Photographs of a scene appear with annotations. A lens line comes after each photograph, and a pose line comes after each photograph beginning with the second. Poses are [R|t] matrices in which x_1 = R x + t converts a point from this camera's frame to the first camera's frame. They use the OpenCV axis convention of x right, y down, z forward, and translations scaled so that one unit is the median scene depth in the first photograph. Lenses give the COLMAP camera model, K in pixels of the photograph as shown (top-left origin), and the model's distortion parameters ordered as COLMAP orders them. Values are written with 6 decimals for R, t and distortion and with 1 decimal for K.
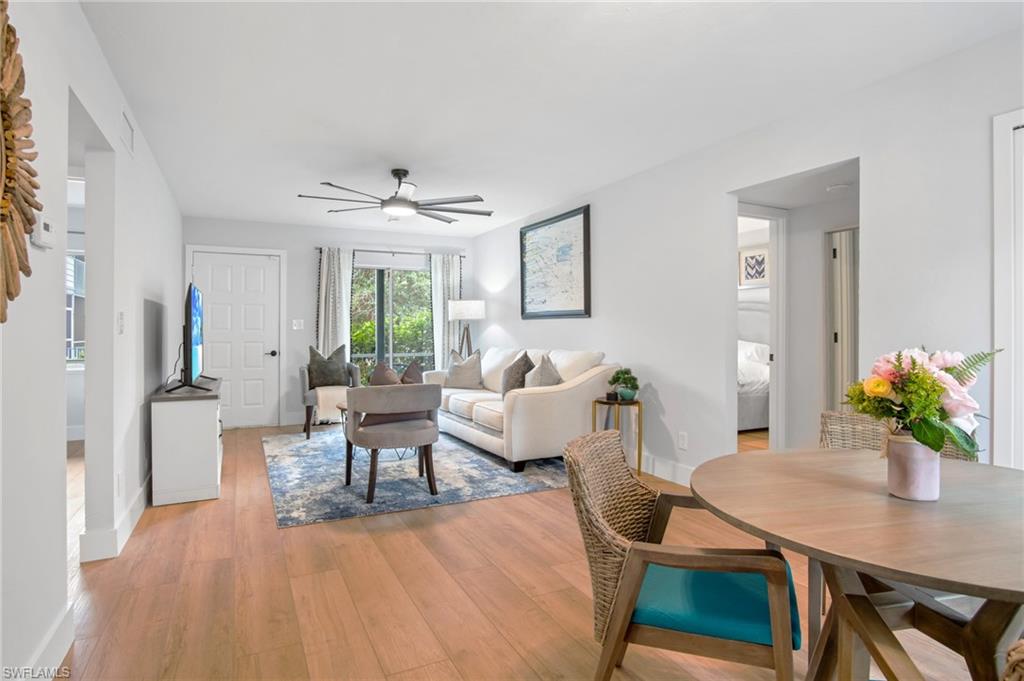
lens RADIAL K [[549.6, 0, 514.9], [0, 549.6, 334.1], [0, 0, 1]] dist [-0.021136, 0.005743]
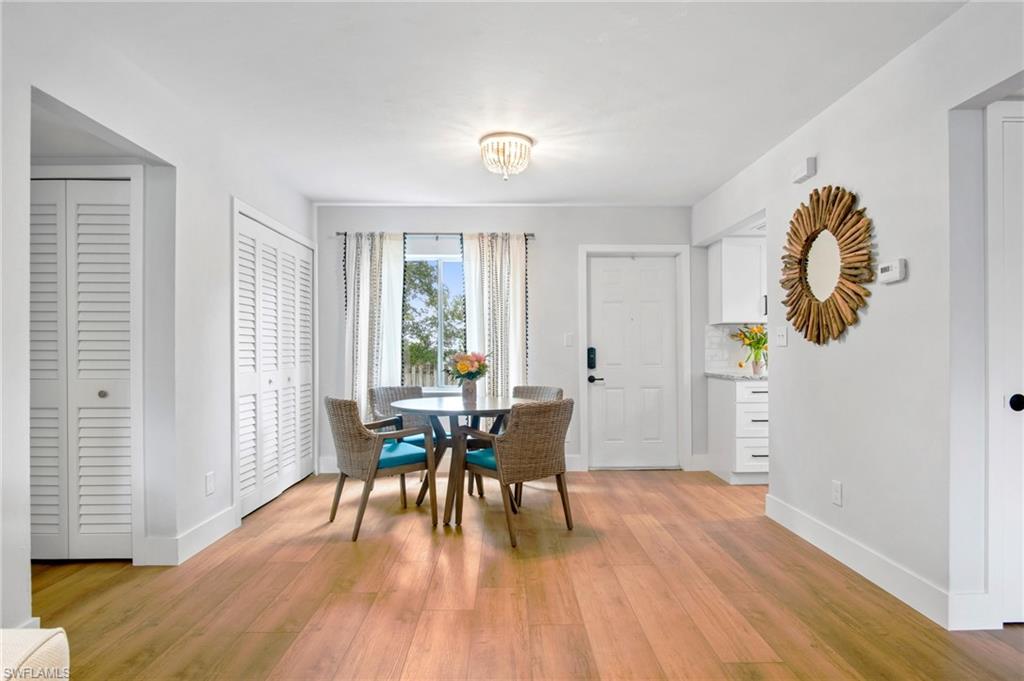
lens RADIAL K [[549.6, 0, 503.5], [0, 549.6, 354.4], [0, 0, 1]] dist [-0.021136, 0.005743]
pose [[-0.897622, -0.000287, 0.440766, -0.227696], [0.008806, 0.999788, 0.018586, -0.001935], [-0.440678, 0.020565, -0.897429, 1.072869]]
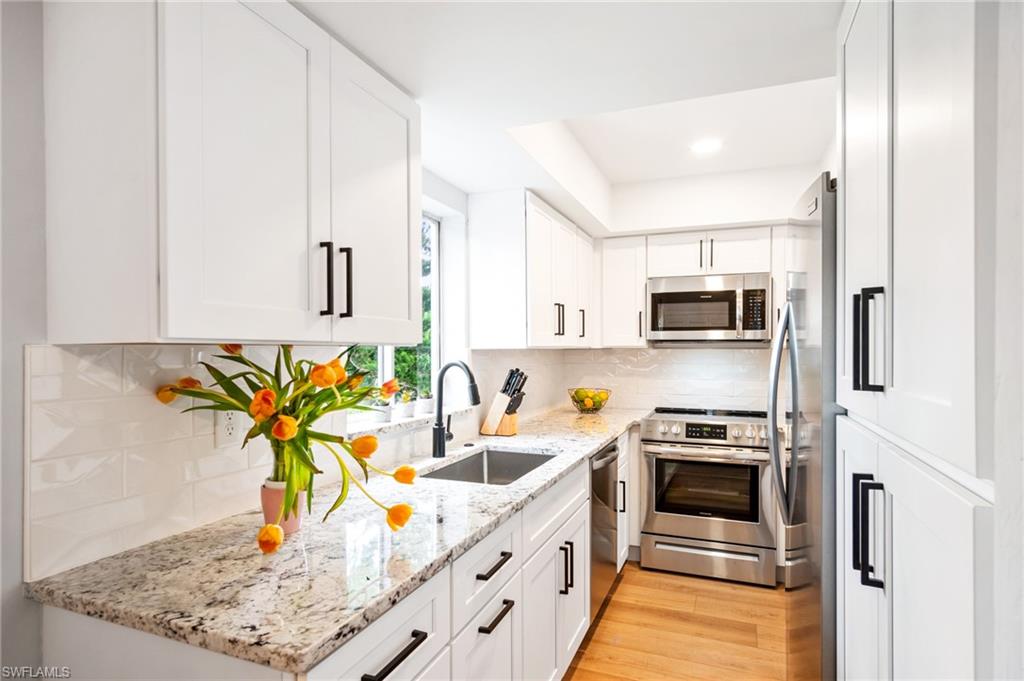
lens RADIAL K [[549.6, 0, 514.3], [0, 549.6, 352.7], [0, 0, 1]] dist [-0.021136, 0.005743]
pose [[-0.750695, 0.003184, -0.660641, -0.091526], [-0.005340, 0.999926, 0.010887, -0.041459], [0.660628, 0.011700, -0.750623, 0.146752]]
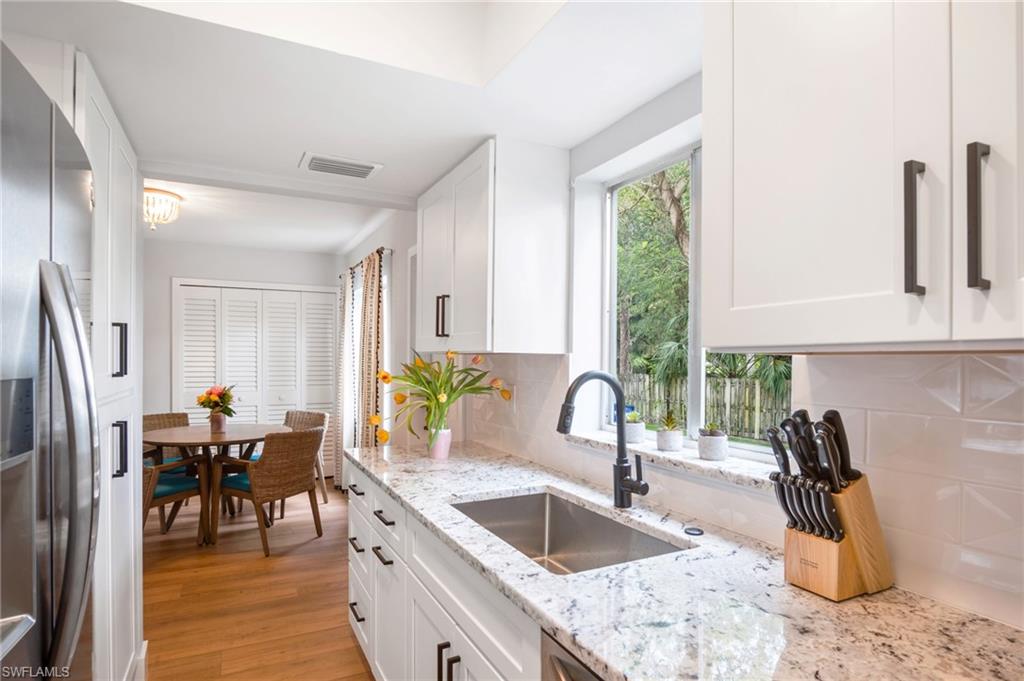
lens RADIAL K [[549.6, 0, 527.4], [0, 549.6, 359.5], [0, 0, 1]] dist [-0.021136, 0.005743]
pose [[-0.025638, -0.003764, 0.999664, -0.736667], [0.002640, 0.999989, 0.003833, -0.038104], [-0.999668, 0.002738, -0.025628, -0.208163]]
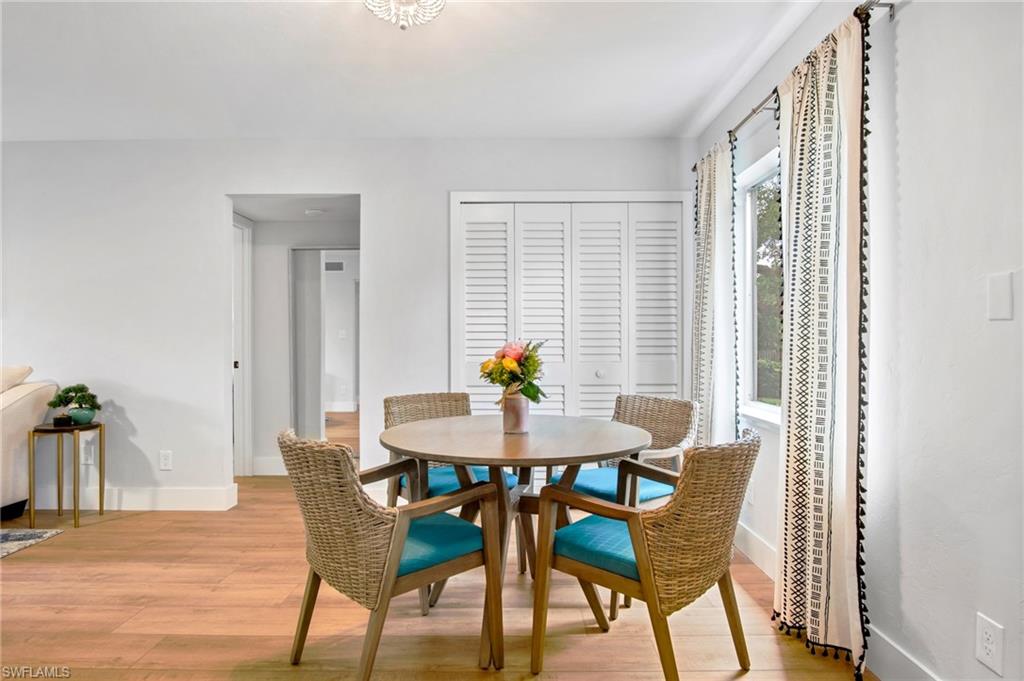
lens RADIAL K [[572.2, 0, 515.5], [0, 572.2, 340.6], [0, 0, 1]] dist [-0.025034, -0.000392]
pose [[0.452853, 0.001727, 0.891584, -0.235152], [0.011144, 0.999909, -0.007597, 0.012315], [-0.891516, 0.013376, 0.452792, 0.070838]]
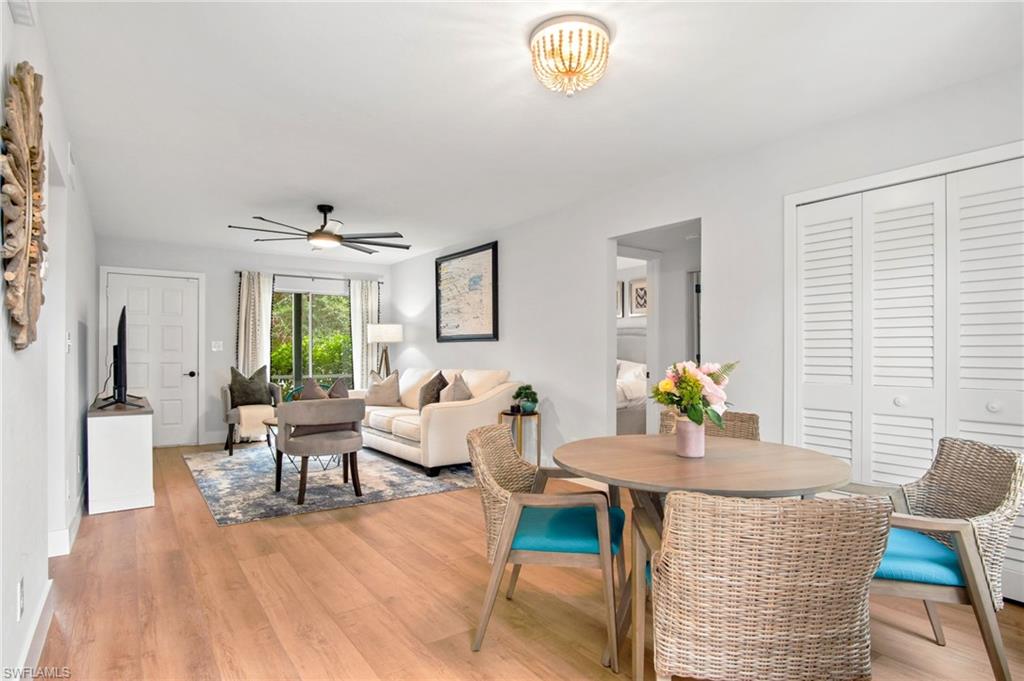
lens RADIAL K [[549.6, 0, 513.2], [0, 549.6, 361.3], [0, 0, 1]] dist [-0.021136, 0.005743]
pose [[0.988770, 0.000480, 0.149448, -0.001215], [-0.001468, 0.999978, 0.006496, 0.005385], [-0.149441, -0.006642, 0.988748, -0.144129]]
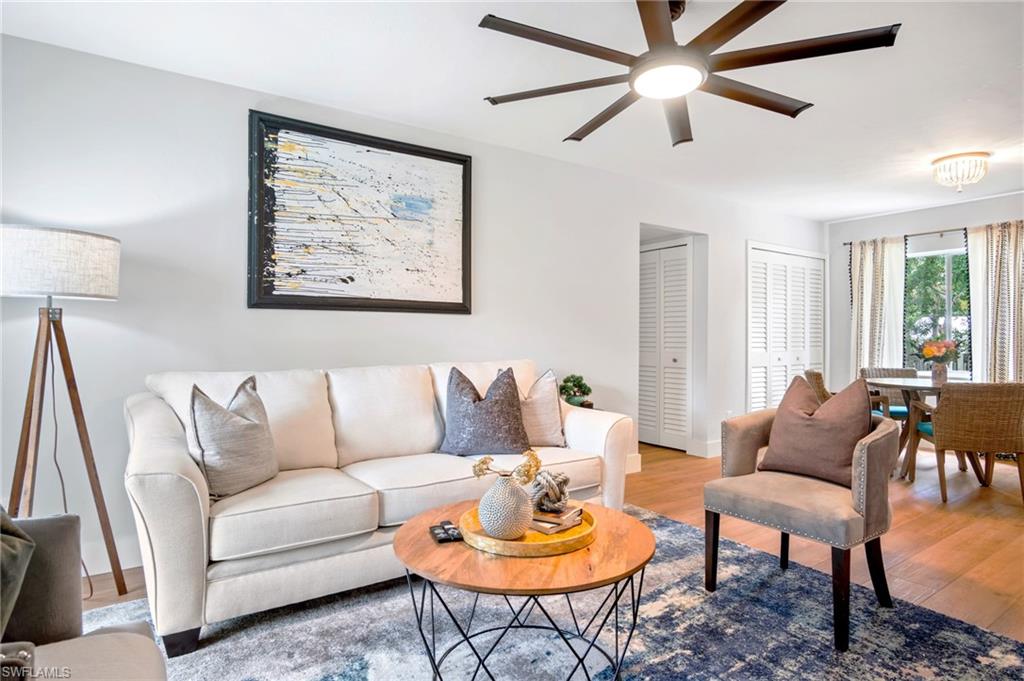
lens RADIAL K [[549.6, 0, 519.5], [0, 549.6, 337.6], [0, 0, 1]] dist [-0.021136, 0.005743]
pose [[-0.129958, 0.001088, 0.991519, -0.679000], [0.007579, 0.999971, -0.000104, 0.000160], [-0.991490, 0.007502, -0.129963, 1.204798]]
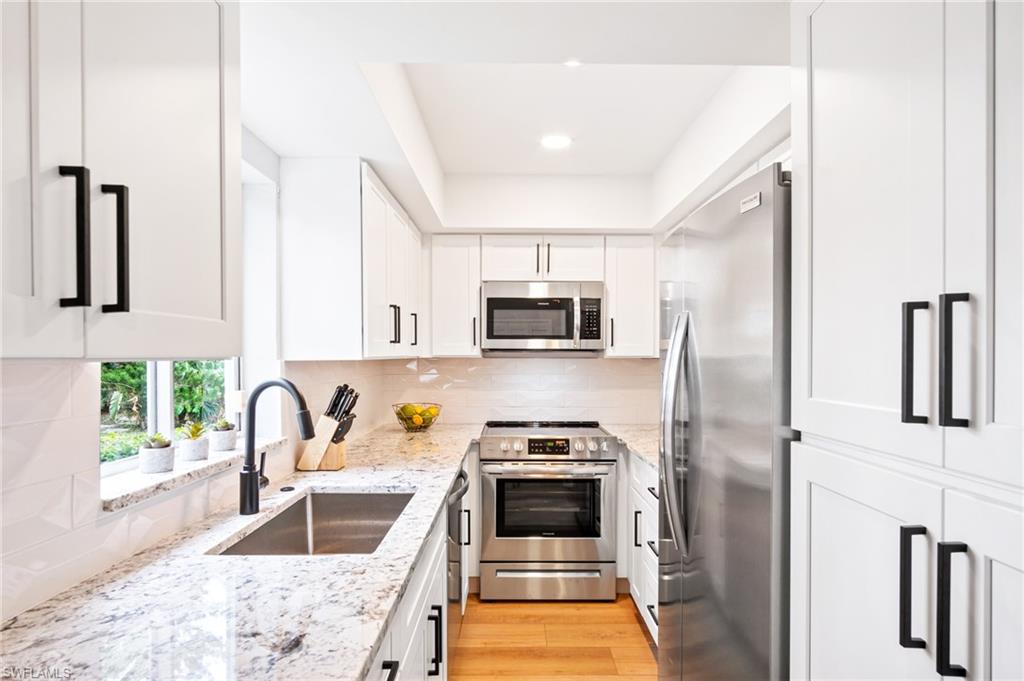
lens RADIAL K [[549.6, 0, 516.6], [0, 549.6, 360.1], [0, 0, 1]] dist [-0.021136, 0.005743]
pose [[-0.439030, 0.006115, -0.898452, -0.128034], [-0.008389, 0.999905, 0.010904, -0.045670], [0.898433, 0.012324, -0.438937, 0.036673]]
